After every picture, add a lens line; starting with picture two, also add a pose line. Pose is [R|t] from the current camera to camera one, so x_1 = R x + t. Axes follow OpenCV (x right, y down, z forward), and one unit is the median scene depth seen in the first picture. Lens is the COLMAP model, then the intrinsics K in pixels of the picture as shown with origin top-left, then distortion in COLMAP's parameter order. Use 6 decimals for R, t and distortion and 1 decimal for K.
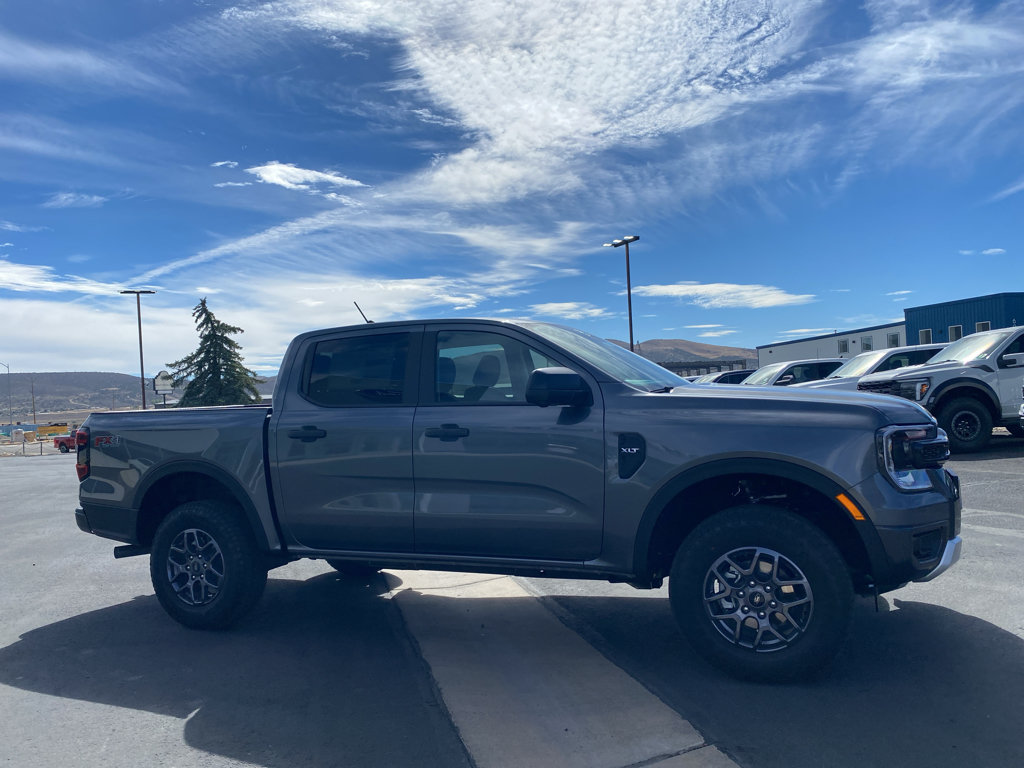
lens RADIAL K [[784.1, 0, 504.8], [0, 784.1, 389.8], [0, 0, 1]] dist [0.058540, -0.076303]
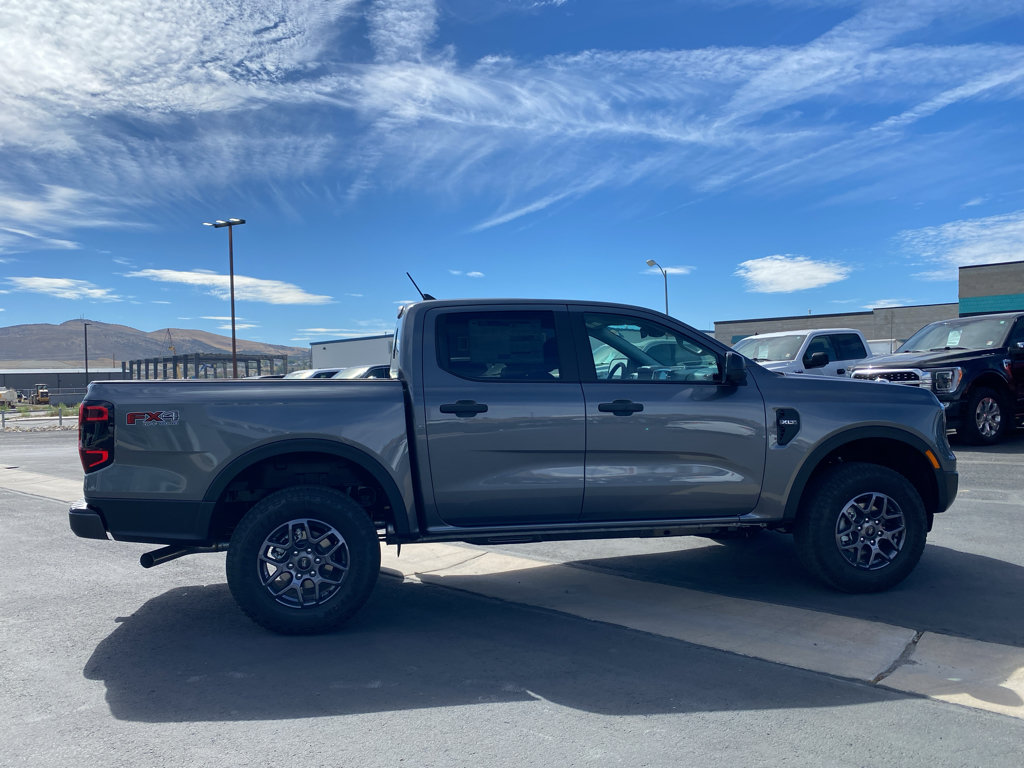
lens RADIAL K [[783.9, 0, 501.1], [0, 783.9, 397.6], [0, 0, 1]] dist [0.033301, -0.038485]
pose [[0.828147, 0.017217, 0.560246, -0.593880], [-0.026316, 0.999620, 0.008181, 0.026795], [-0.559893, -0.021519, 0.828286, 0.150185]]
